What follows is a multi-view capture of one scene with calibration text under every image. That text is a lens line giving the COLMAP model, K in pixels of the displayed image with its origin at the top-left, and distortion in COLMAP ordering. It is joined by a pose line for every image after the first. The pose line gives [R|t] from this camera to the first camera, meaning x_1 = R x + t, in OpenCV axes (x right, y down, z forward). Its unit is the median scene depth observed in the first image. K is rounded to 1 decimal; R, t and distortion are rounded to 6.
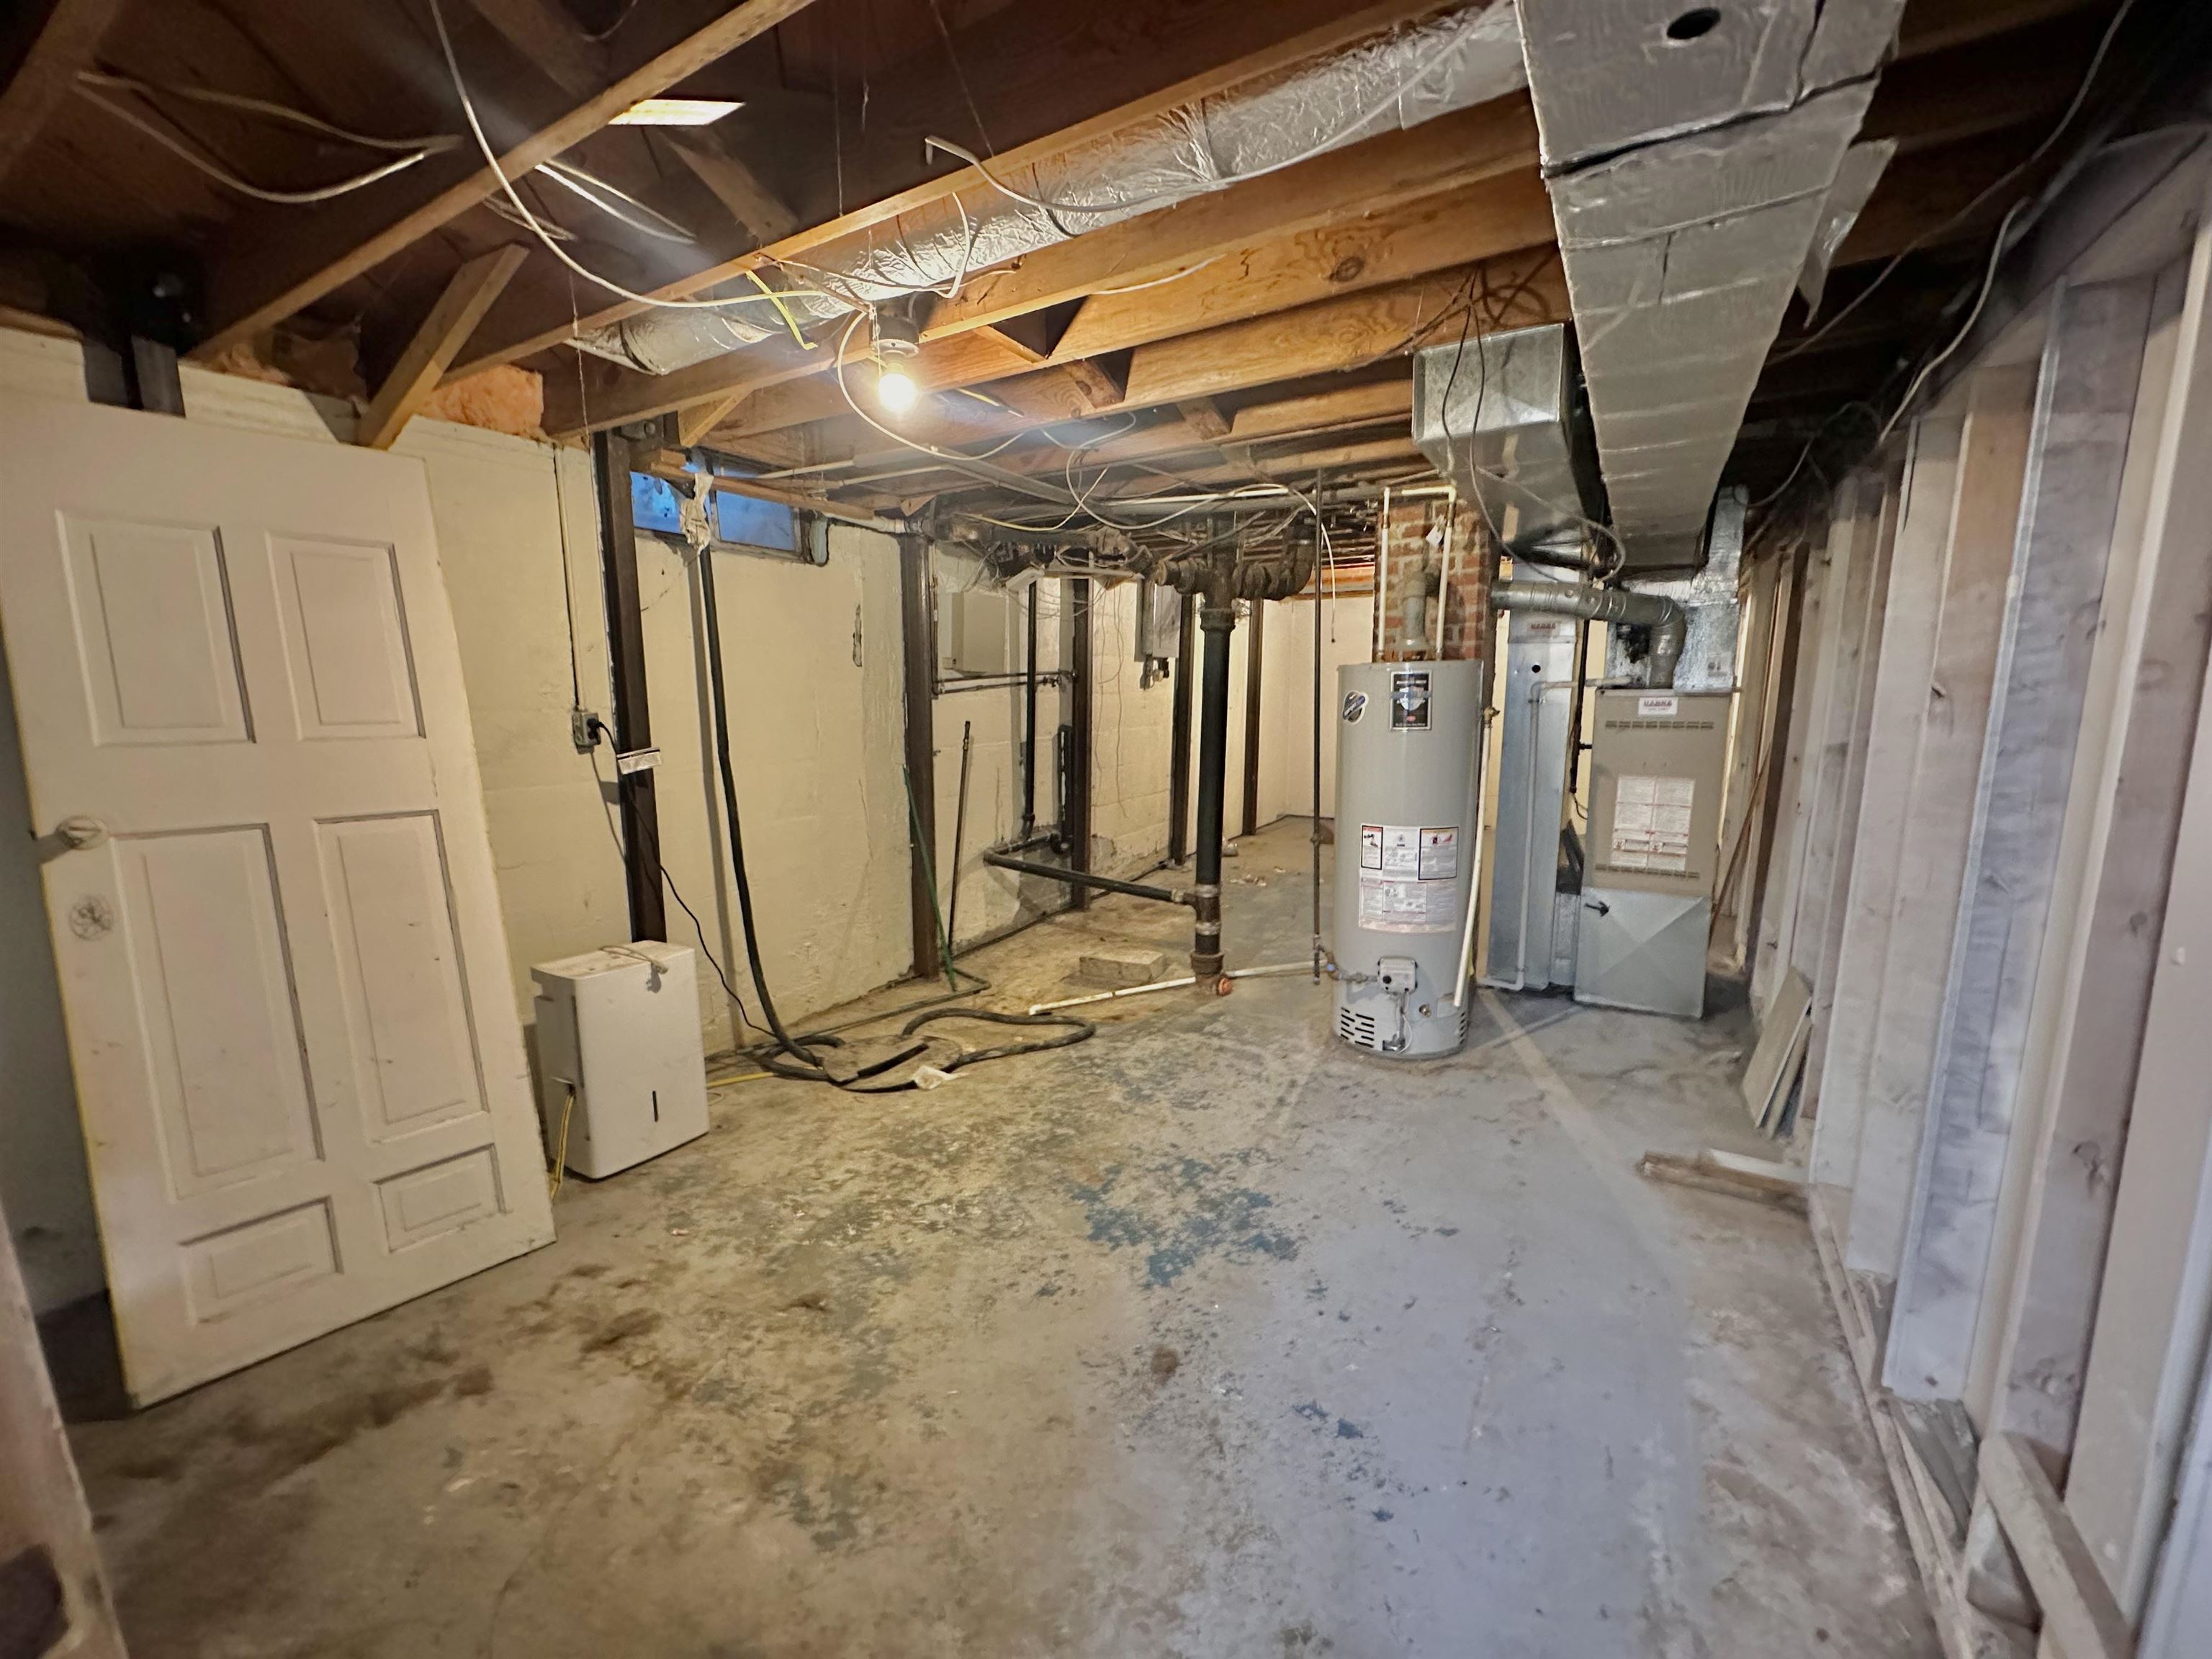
lens RADIAL K [[882.2, 0, 1102.3], [0, 882.2, 826.5], [0, 0, 1]] dist [-0.002335, -0.000361]
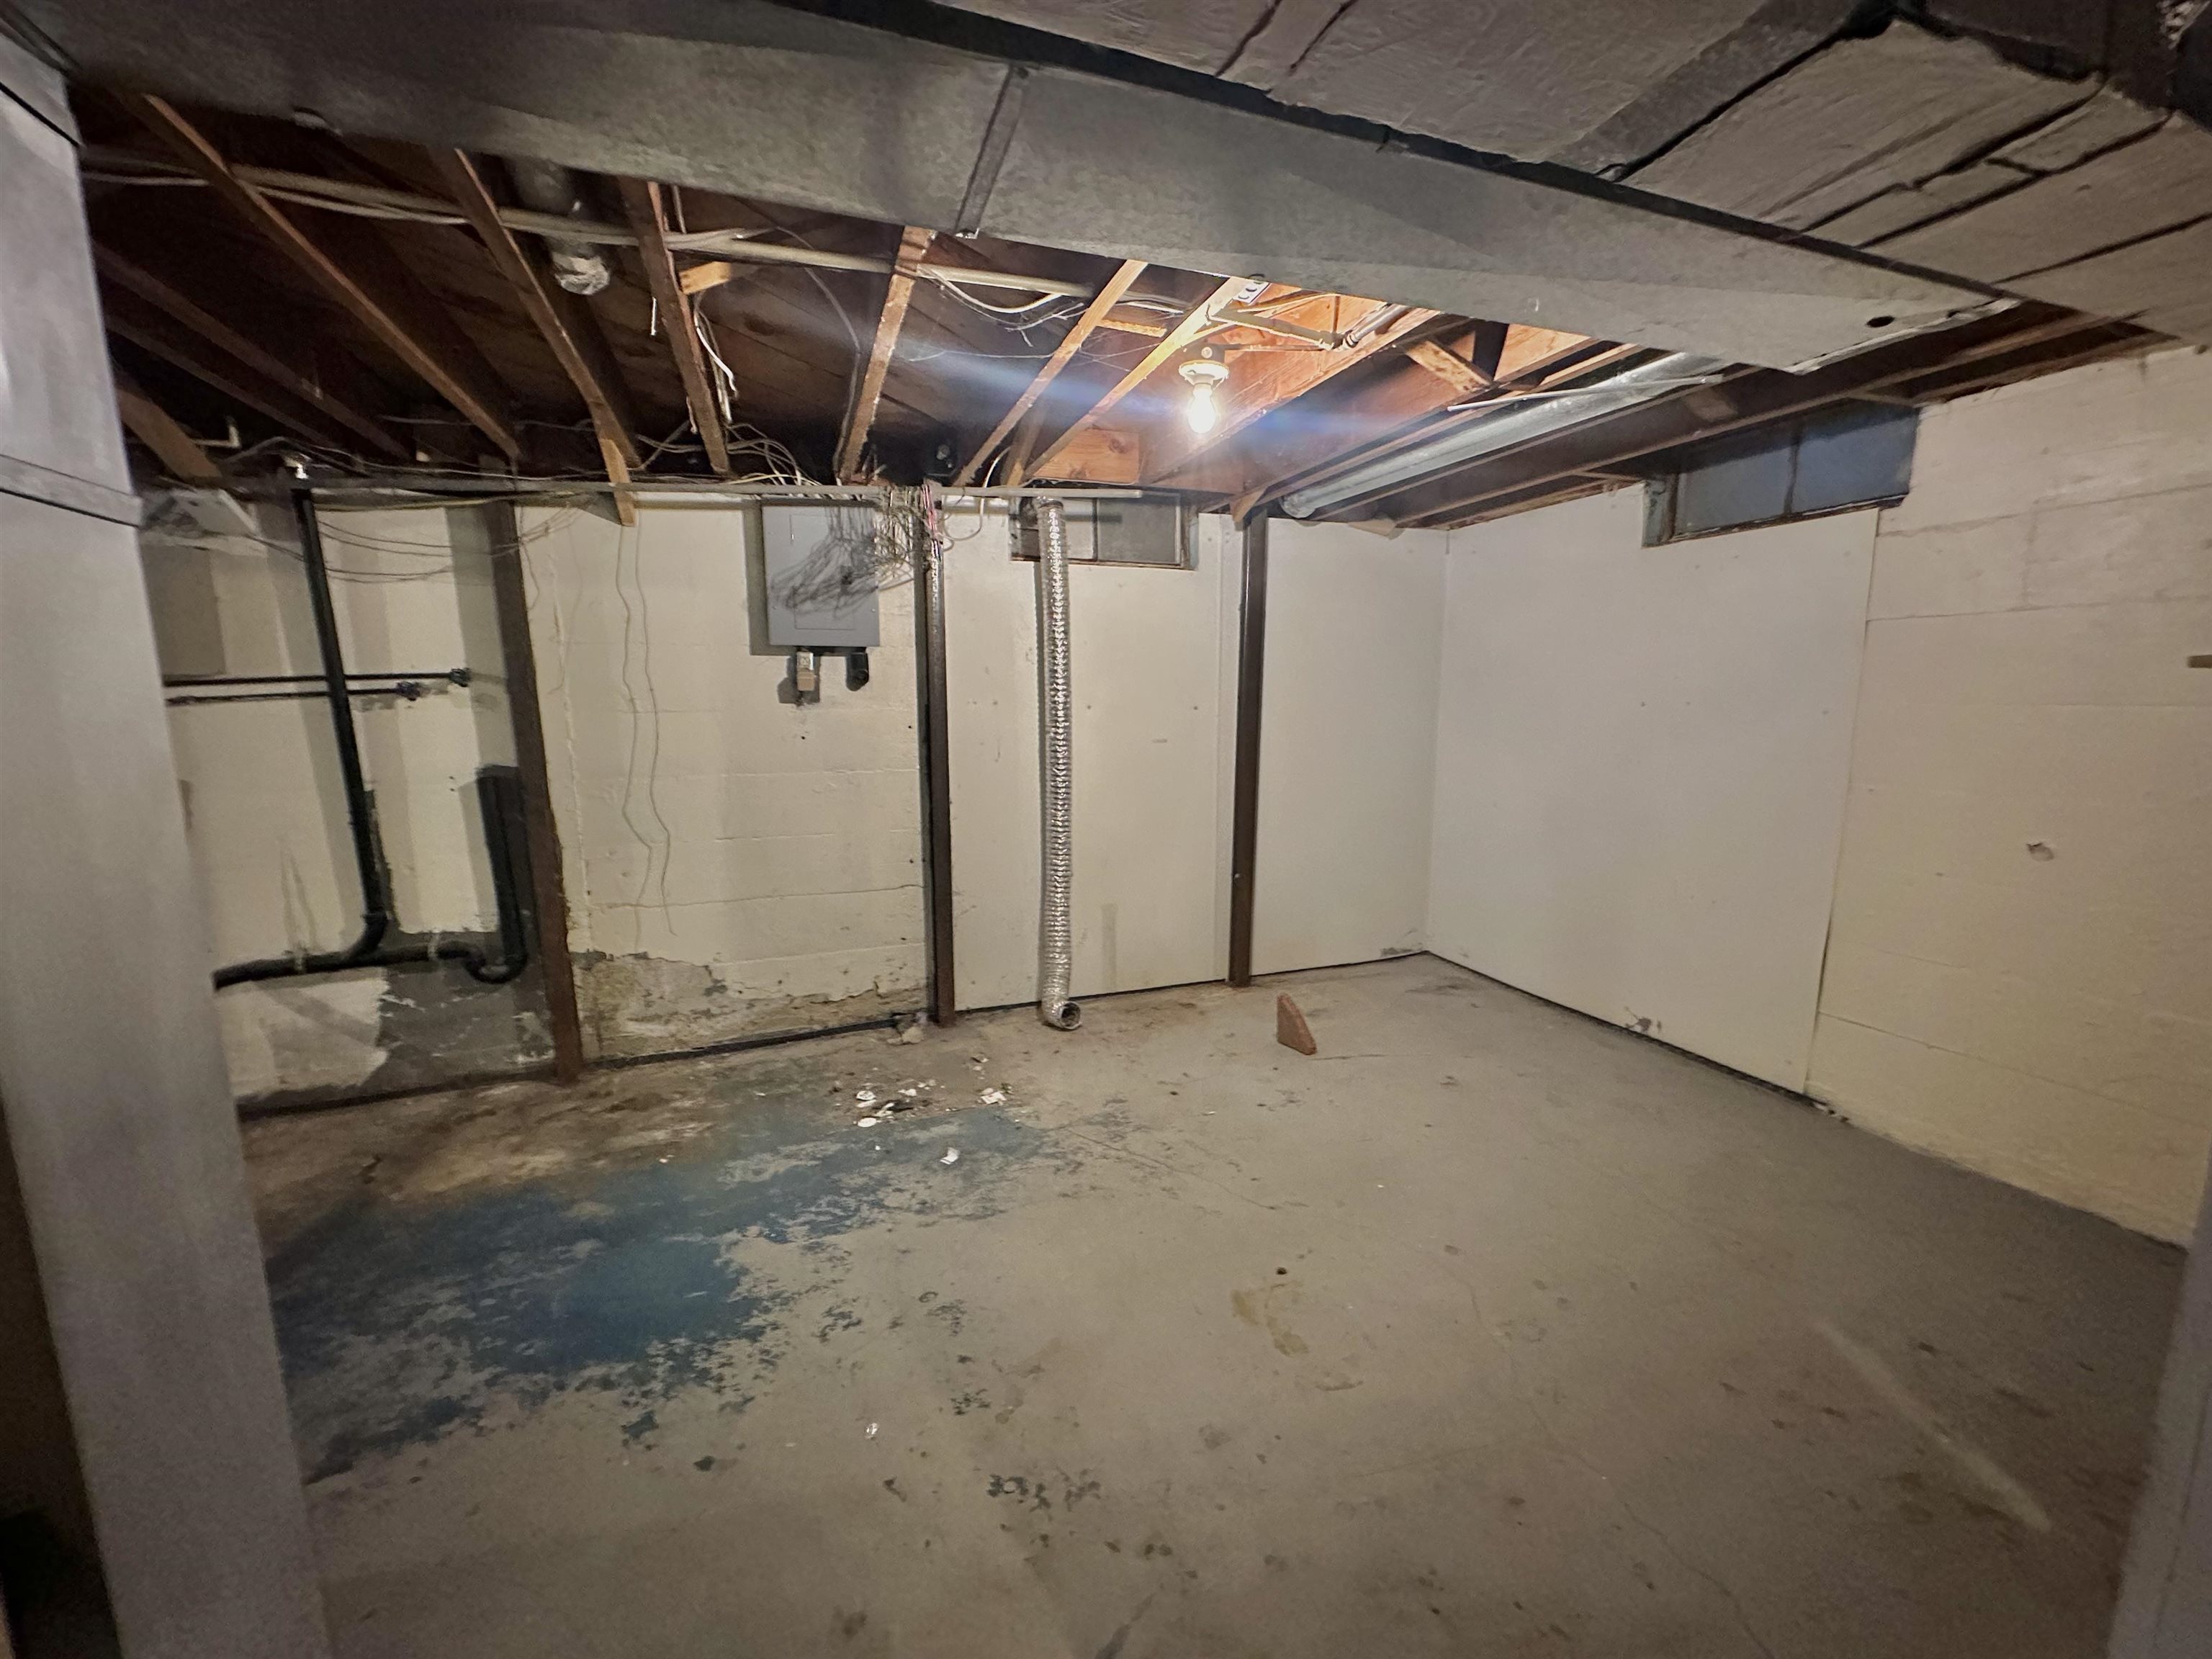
lens RADIAL K [[882.2, 0, 1106.2], [0, 882.2, 839.9], [0, 0, 1]] dist [-0.002335, -0.000361]
pose [[0.776488, 0.107518, -0.620891, 0.587919], [-0.109135, 0.993392, 0.035538, -0.121770], [0.620609, 0.040166, 0.783091, 0.739767]]
